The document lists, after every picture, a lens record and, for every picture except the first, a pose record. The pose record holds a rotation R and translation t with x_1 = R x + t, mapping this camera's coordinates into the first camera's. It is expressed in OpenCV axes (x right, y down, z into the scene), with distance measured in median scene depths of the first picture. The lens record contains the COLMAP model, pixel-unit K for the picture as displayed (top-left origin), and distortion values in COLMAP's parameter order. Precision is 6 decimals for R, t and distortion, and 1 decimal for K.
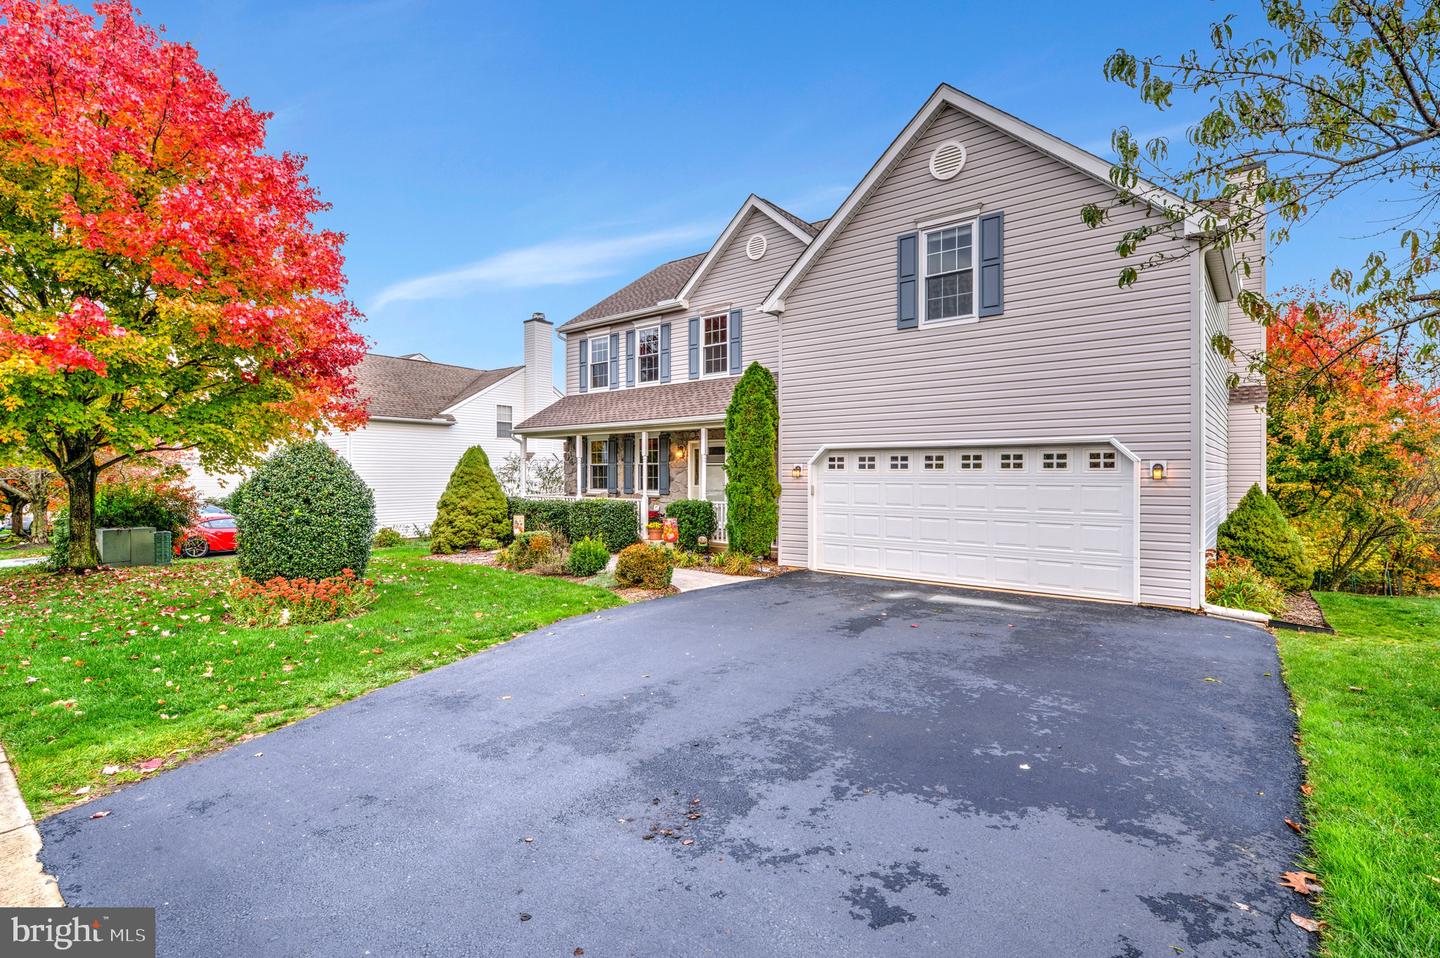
lens RADIAL K [[692.4, 0, 716.8], [0, 692.4, 475.2], [0, 0, 1]] dist [-0.012238, -0.001867]
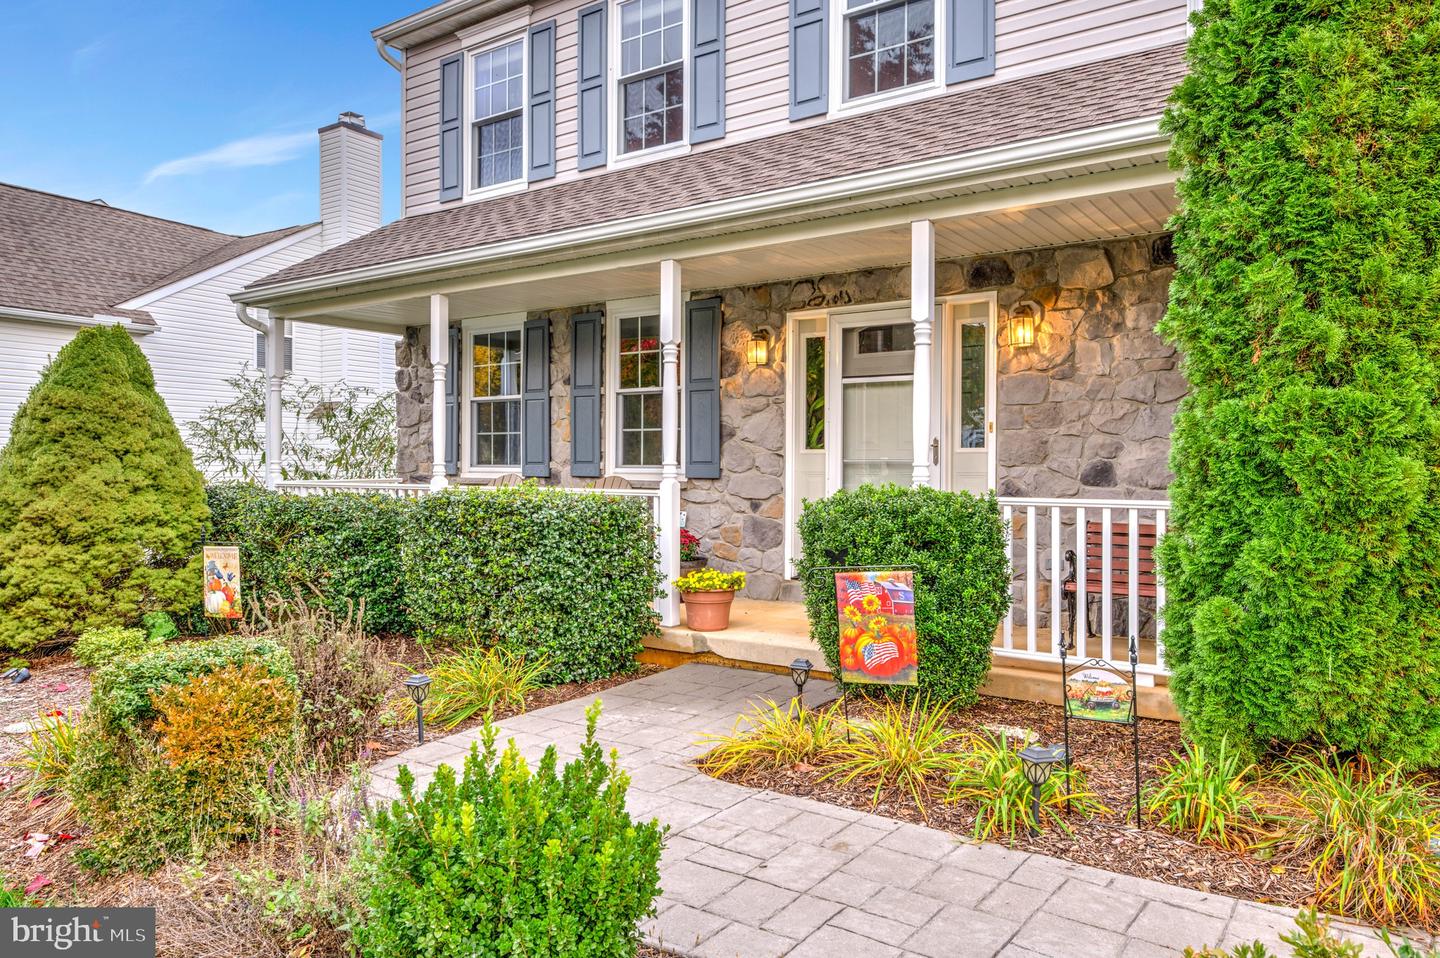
lens RADIAL K [[954.9, 0, 718.5], [0, 954.9, 473.4], [0, 0, 1]] dist [-0.005190, 0.003837]
pose [[0.995390, 0.004076, 0.095829, -0.136308], [-0.004361, 0.999987, 0.002767, 0.029094], [-0.095816, -0.003173, 0.995394, 0.660362]]
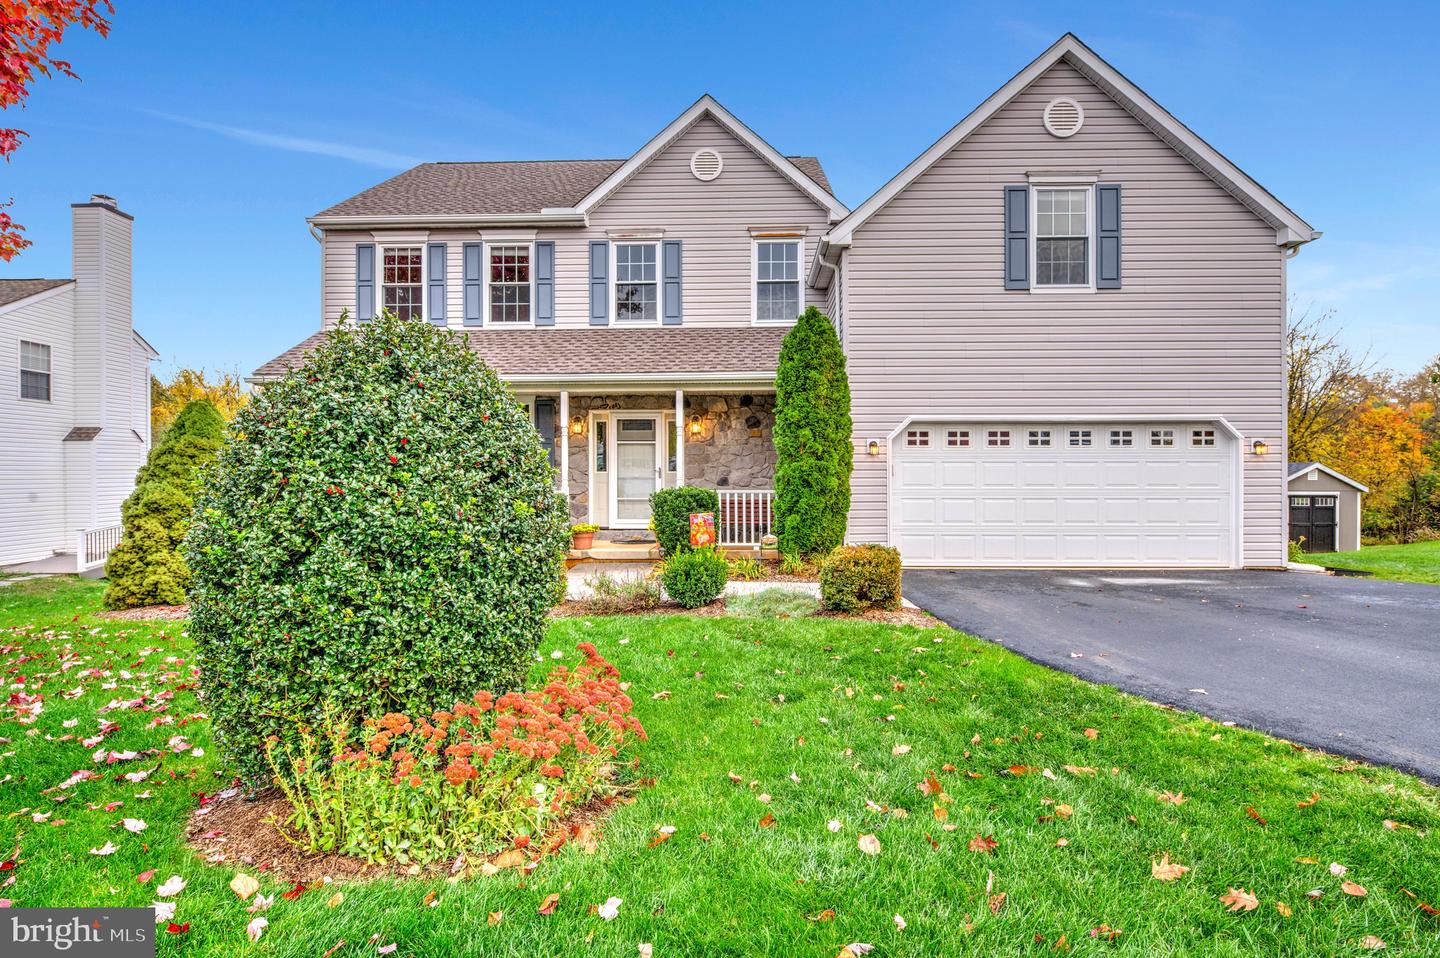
lens RADIAL K [[715.4, 0, 715.4], [0, 715.4, 479.1], [0, 0, 1]] dist [-0.011278, -0.000910]
pose [[0.783055, -0.006936, 0.621914, -0.475387], [0.003900, 0.999973, 0.006243, 0.021639], [-0.621940, -0.002463, 0.783061, 0.394456]]
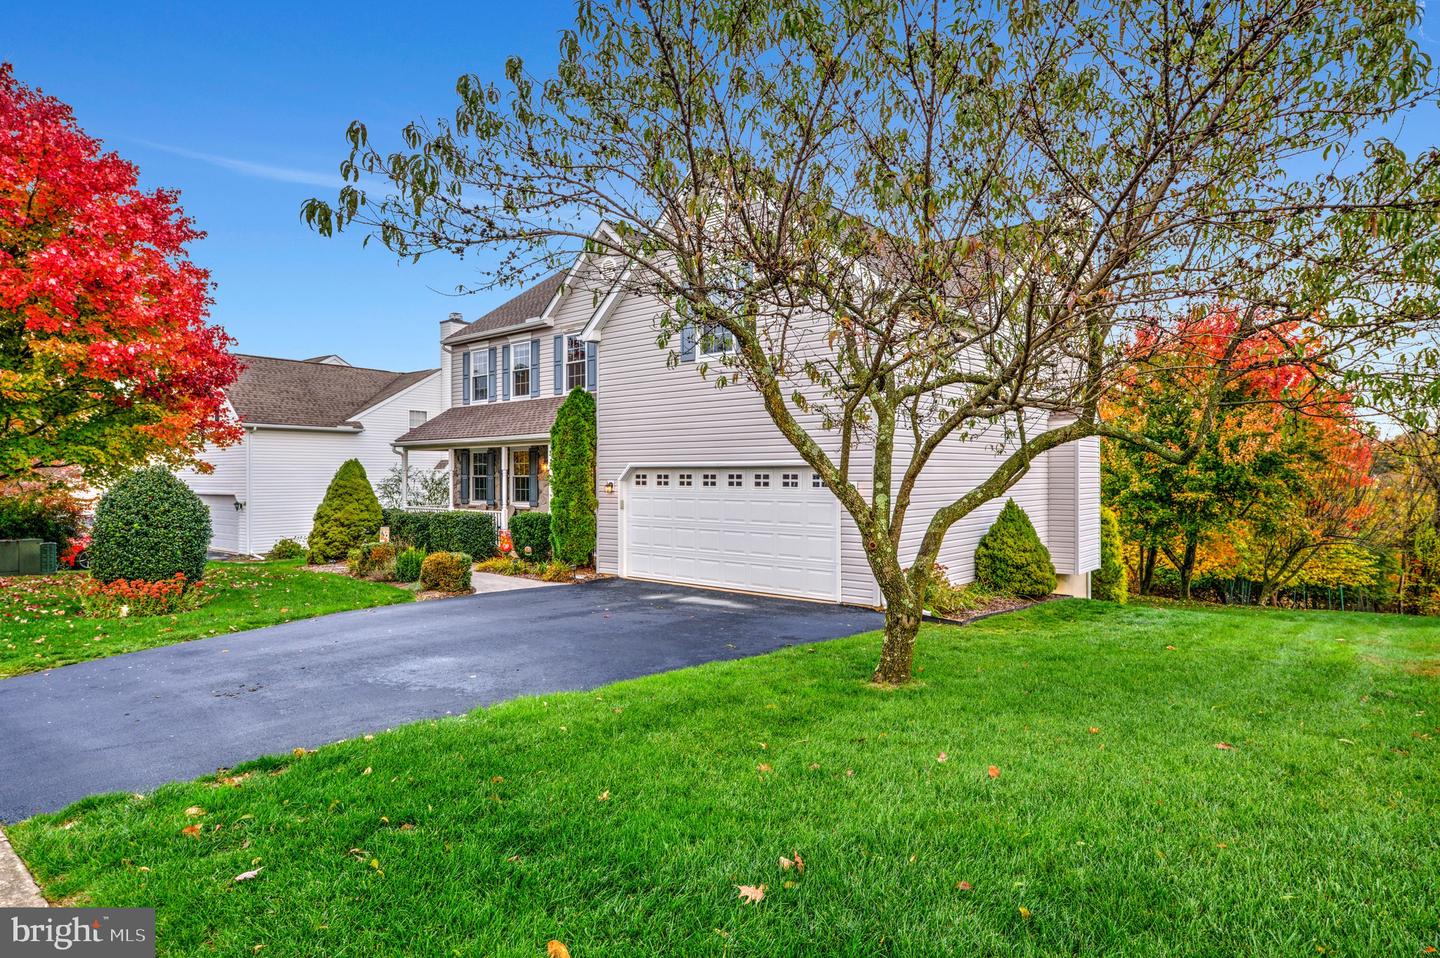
lens RADIAL K [[822.8, 0, 718.7], [0, 822.8, 471.0], [0, 0, 1]] dist [-0.008195, -0.000354]
pose [[0.999773, -0.002708, -0.021112, 0.272169], [0.002559, 0.999972, -0.007078, -0.018579], [0.021130, 0.007022, 0.999752, -0.258014]]
